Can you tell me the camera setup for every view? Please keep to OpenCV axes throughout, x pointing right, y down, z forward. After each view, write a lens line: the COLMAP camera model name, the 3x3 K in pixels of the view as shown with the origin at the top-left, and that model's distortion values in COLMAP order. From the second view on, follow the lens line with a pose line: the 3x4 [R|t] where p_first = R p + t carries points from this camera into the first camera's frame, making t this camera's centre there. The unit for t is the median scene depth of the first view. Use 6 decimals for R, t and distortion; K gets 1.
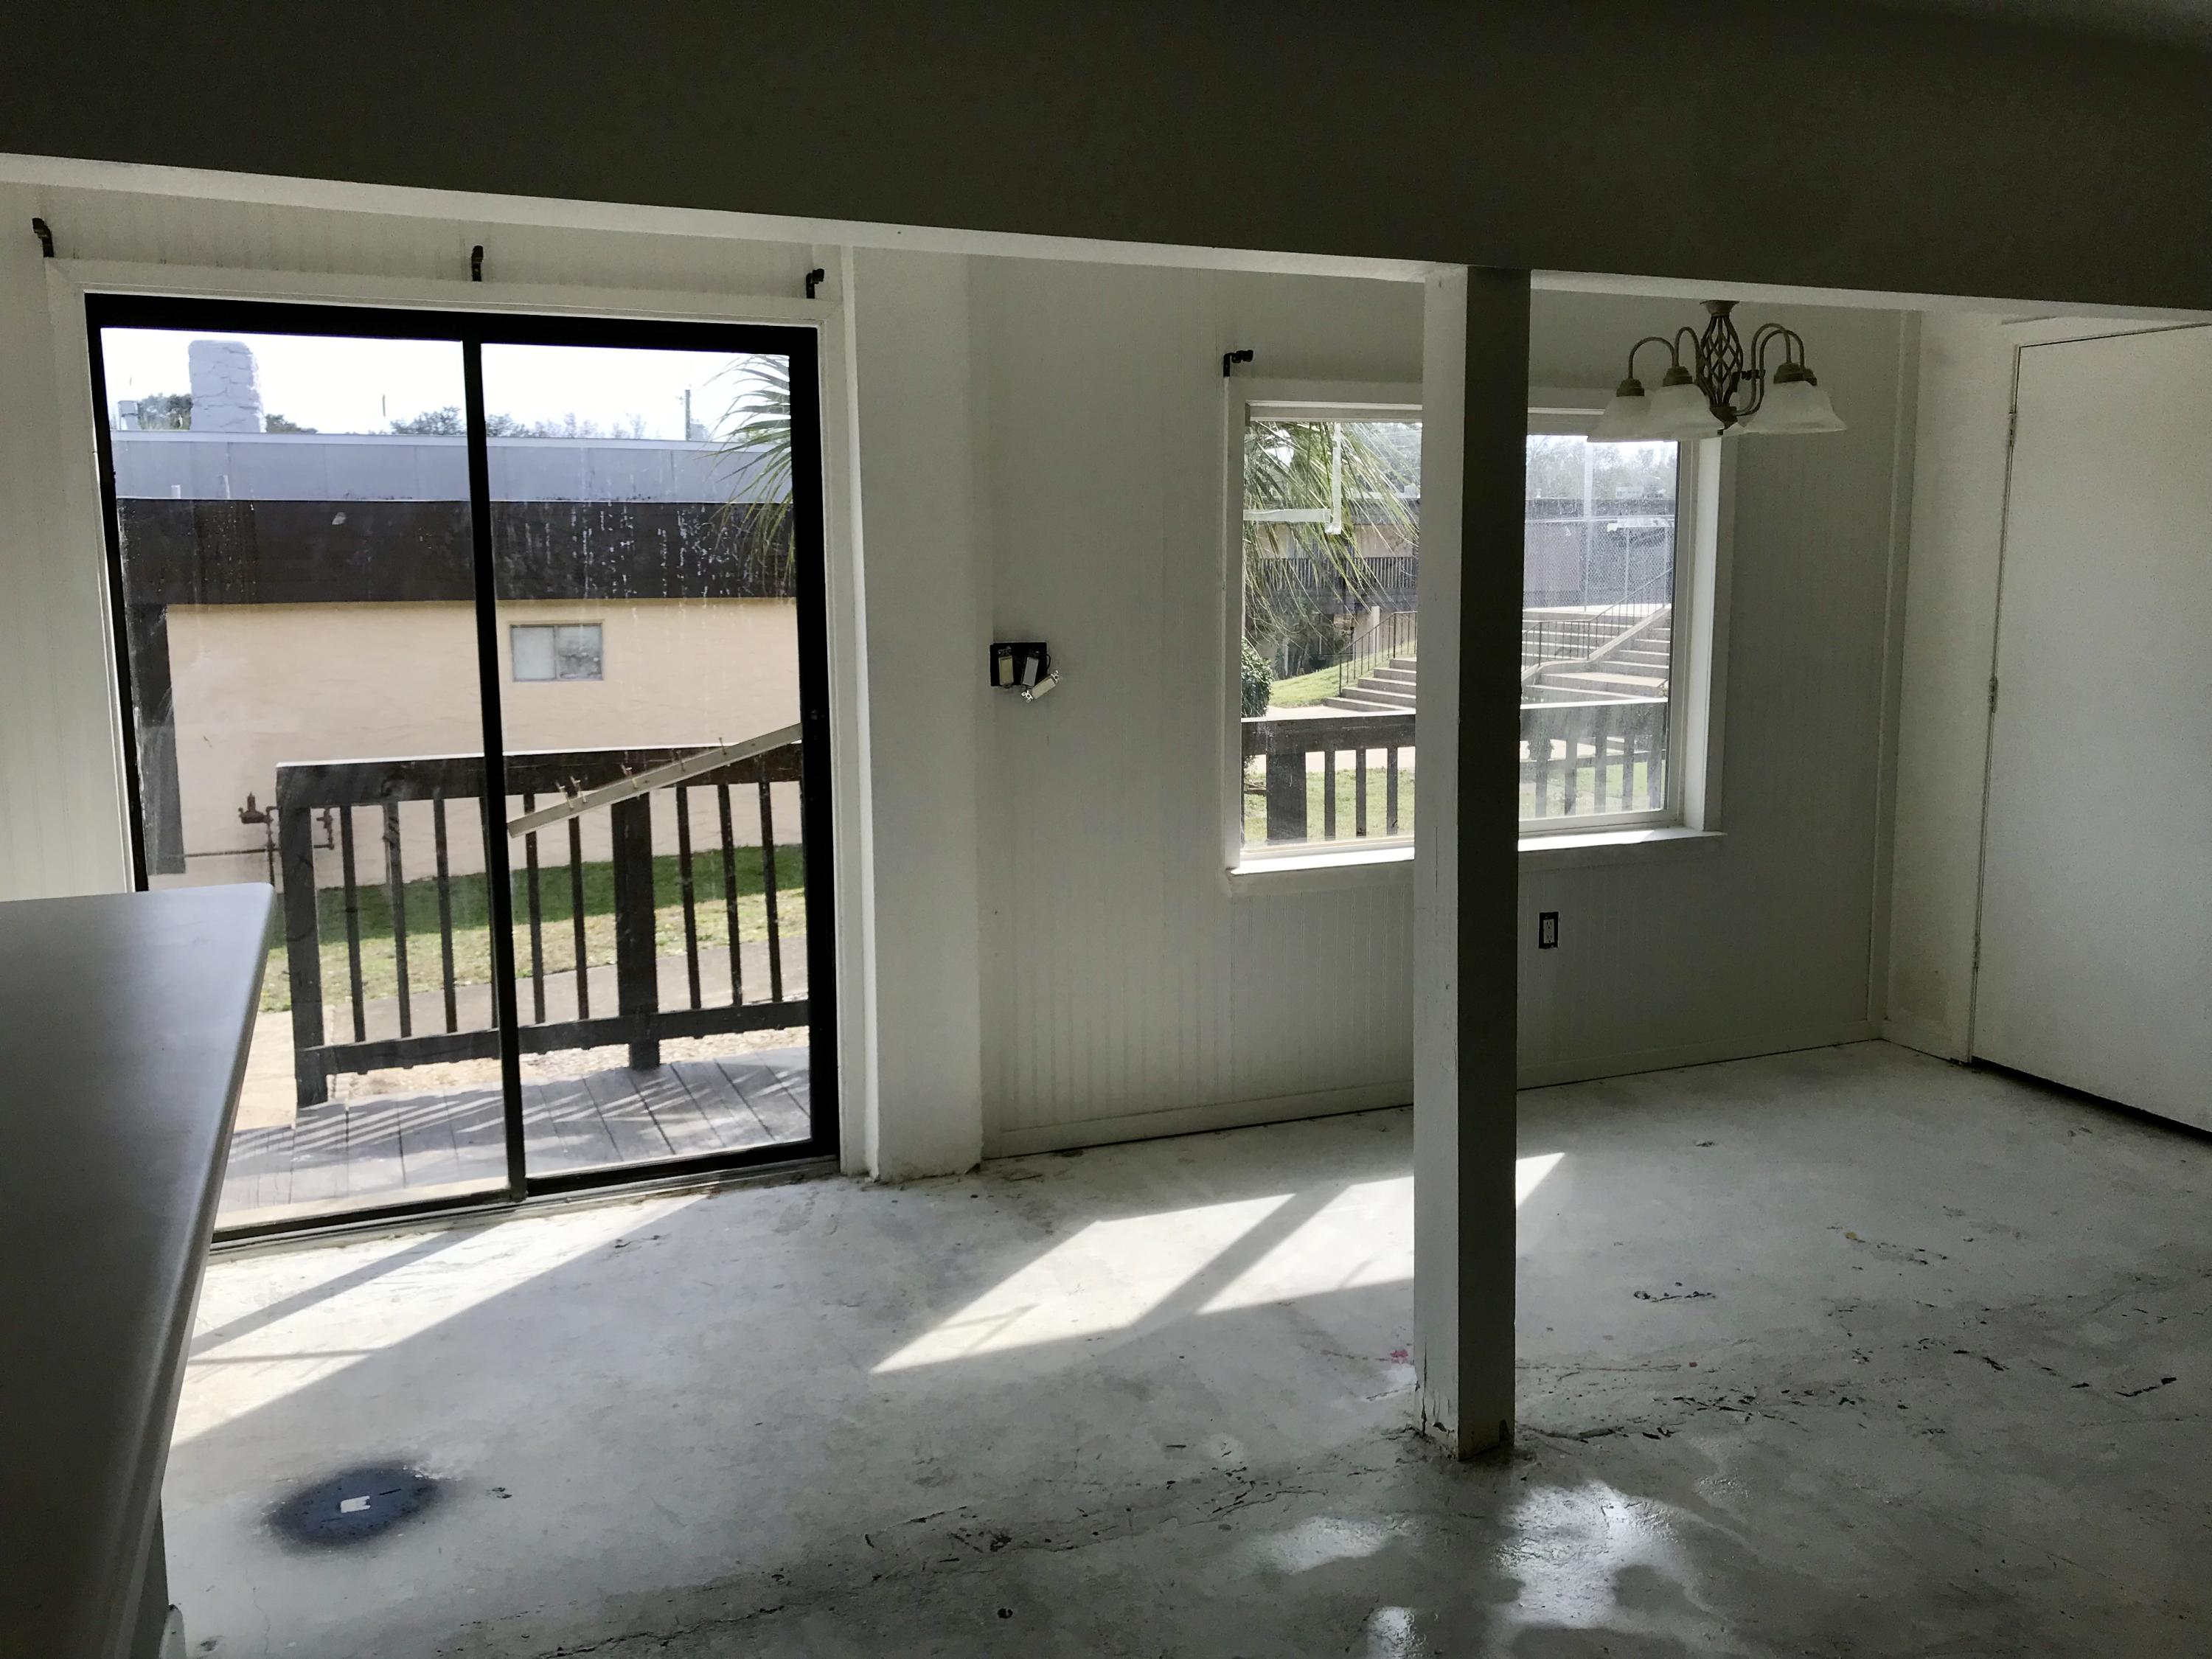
lens RADIAL K [[1815.1, 0, 1099.7], [0, 1815.1, 805.0], [0, 0, 1]] dist [0.010130, 0.007311]
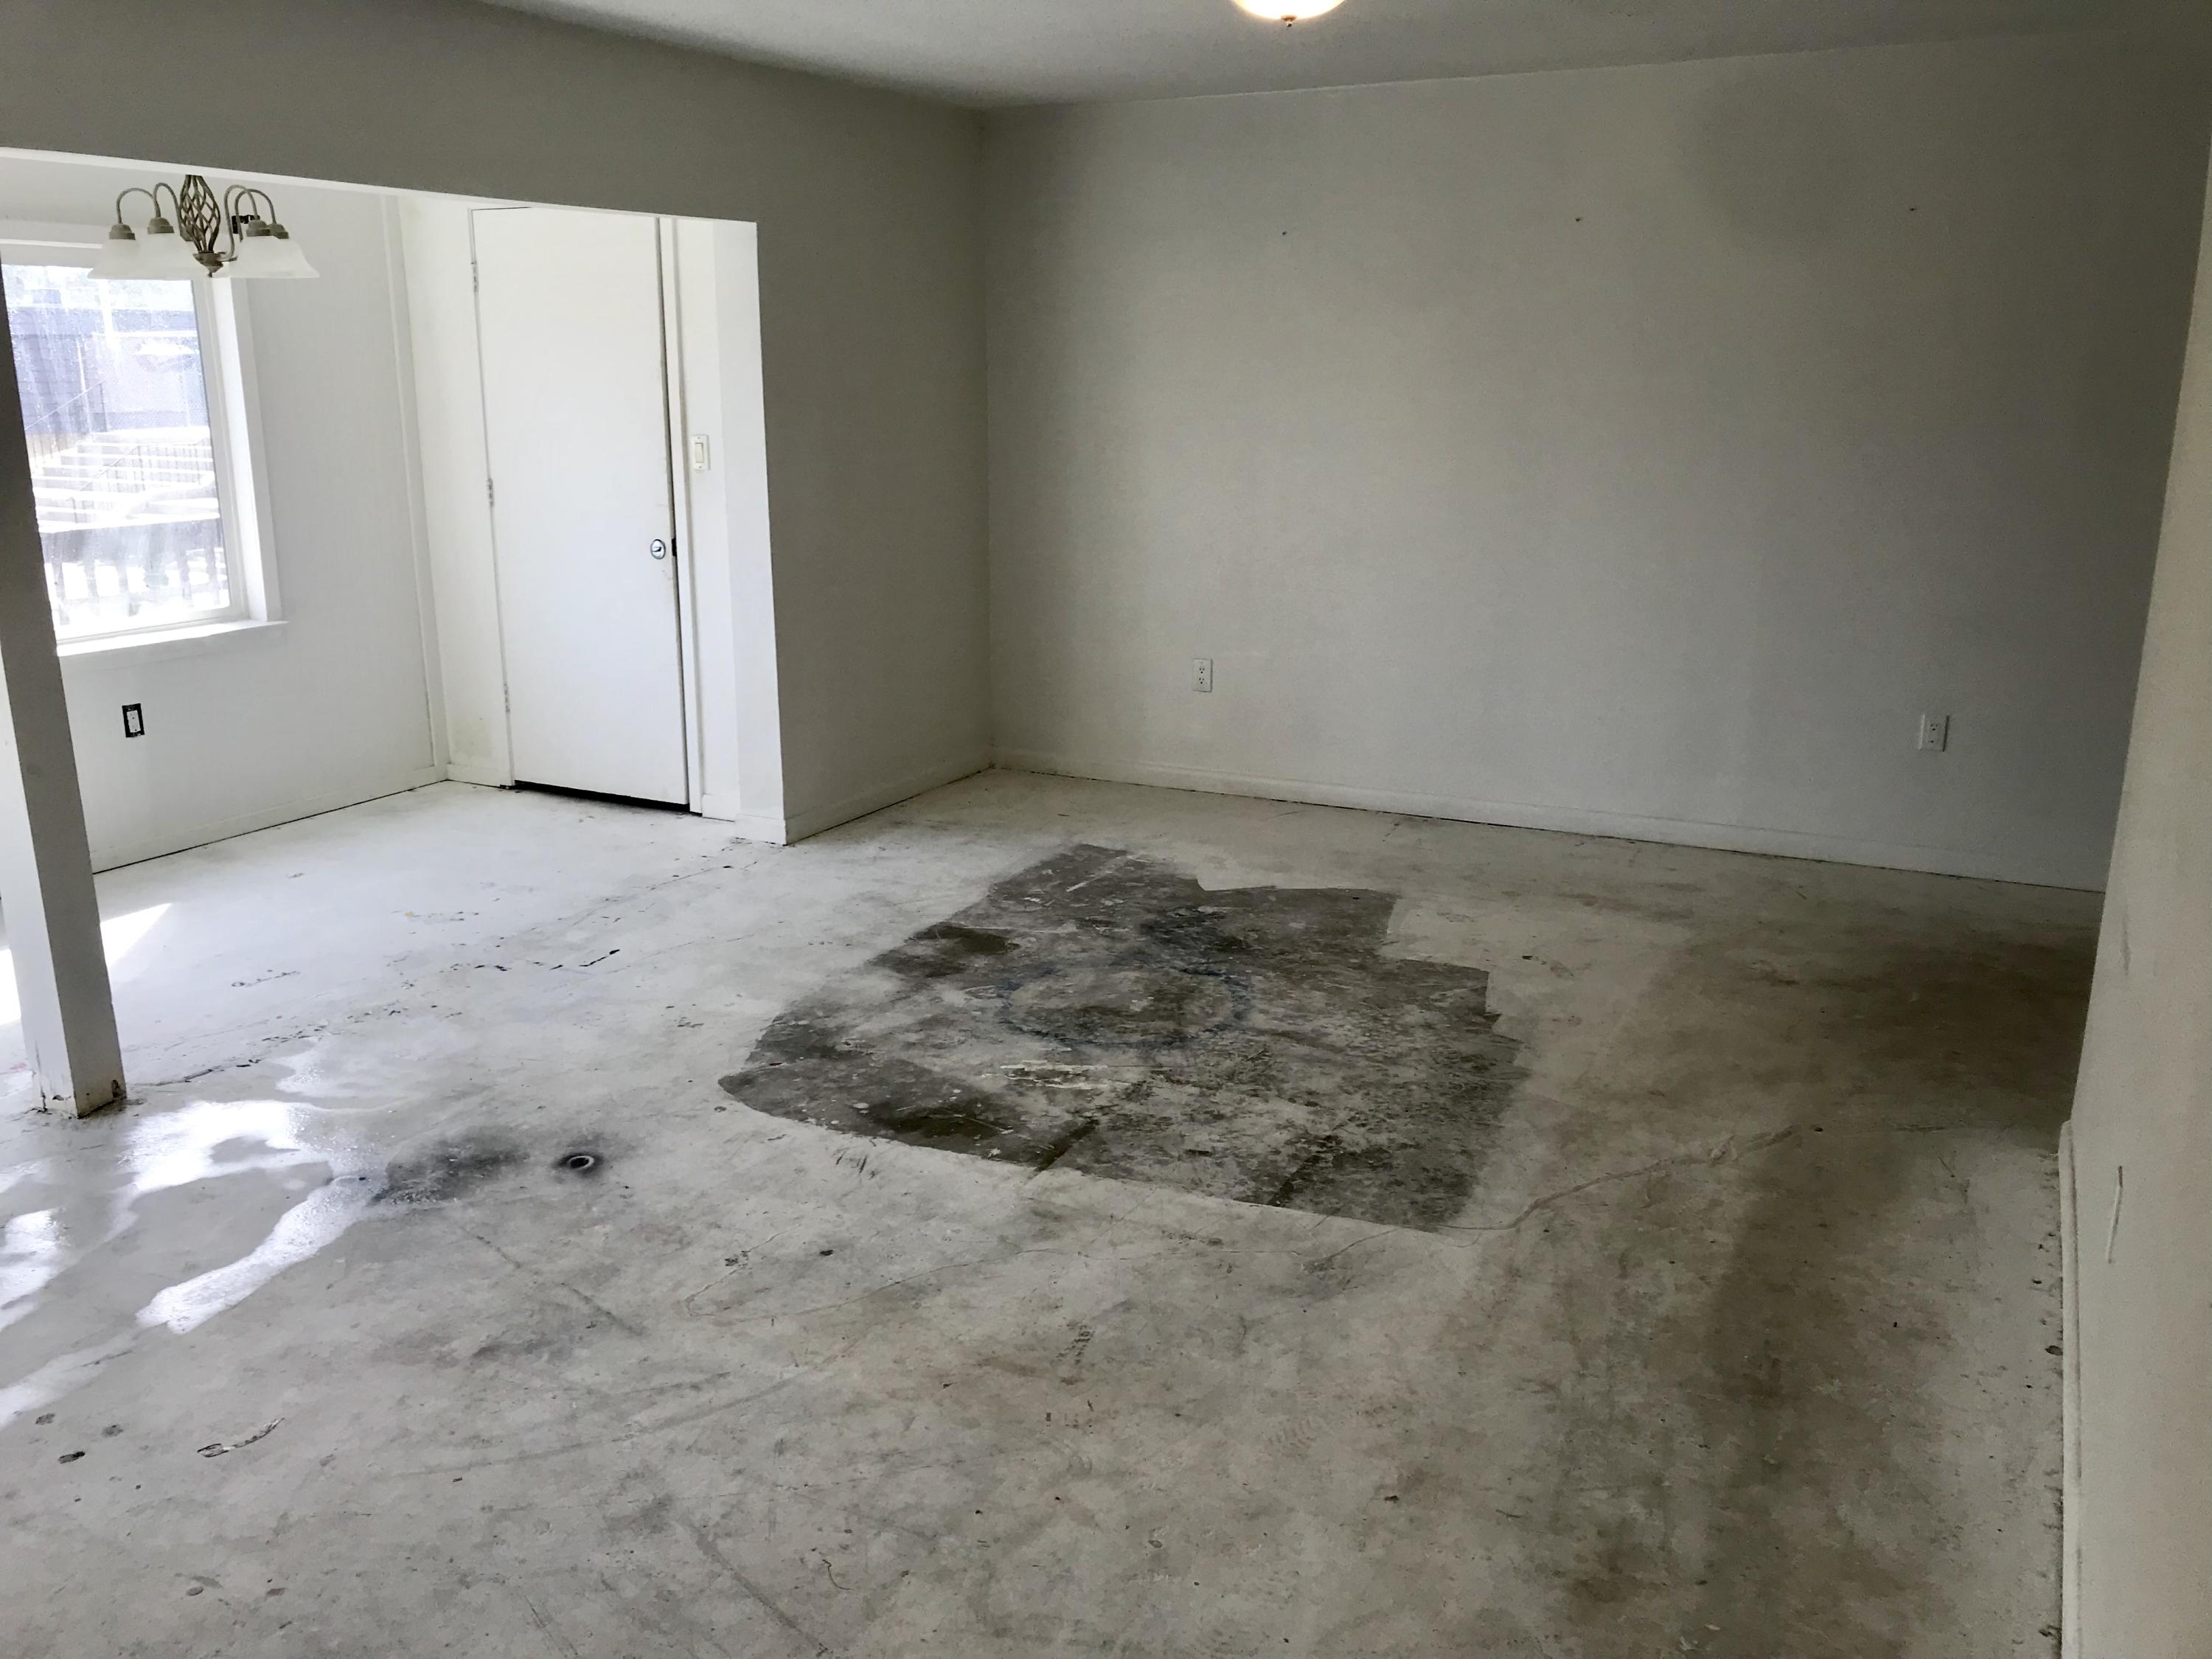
lens RADIAL K [[1815.1, 0, 1099.7], [0, 1815.1, 805.0], [0, 0, 1]] dist [0.010130, 0.007311]
pose [[0.759714, -0.148442, 0.633087, -0.022966], [0.087401, 0.988071, 0.126794, 0.037071], [-0.644357, -0.040995, 0.763625, -0.298512]]
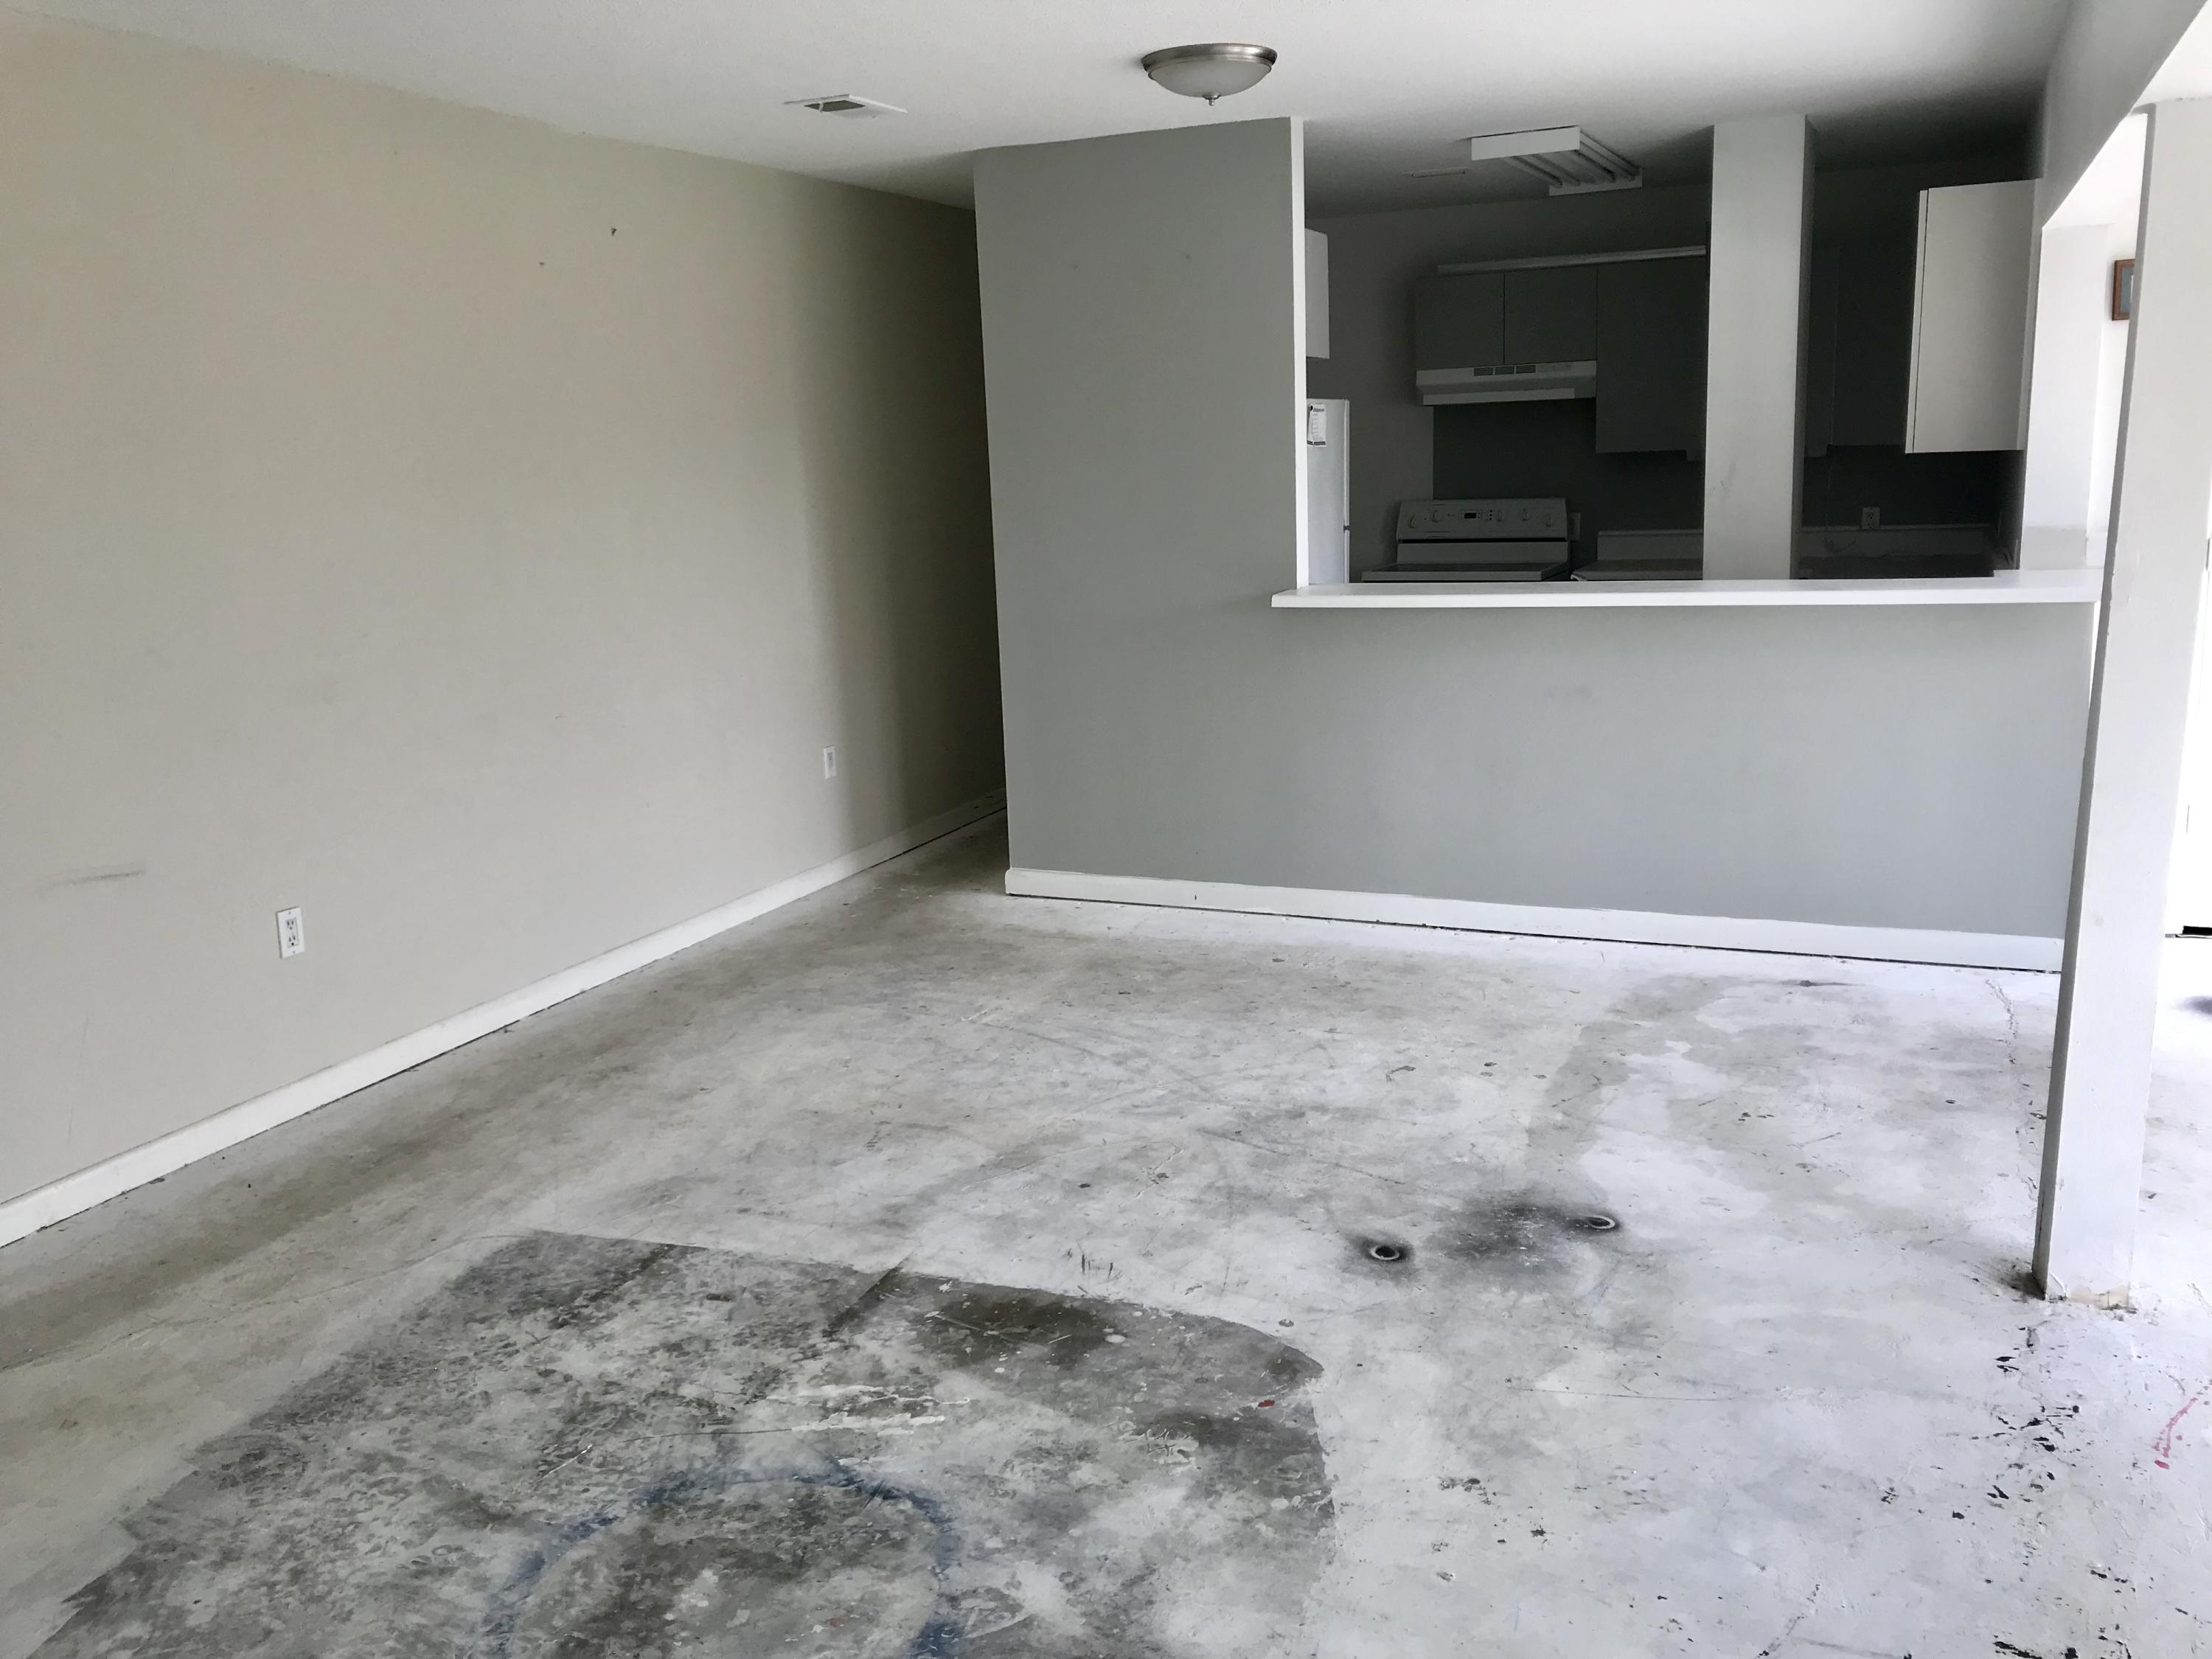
lens RADIAL K [[1809.1, 0, 1106.0], [0, 1809.1, 829.5], [0, 0, 1]] dist [-0.005558, -0.006771]
pose [[-0.720461, 0.177579, -0.670374, 0.923292], [-0.056142, 0.948552, 0.311604, -0.134472], [0.691219, 0.262135, -0.673425, 0.939224]]
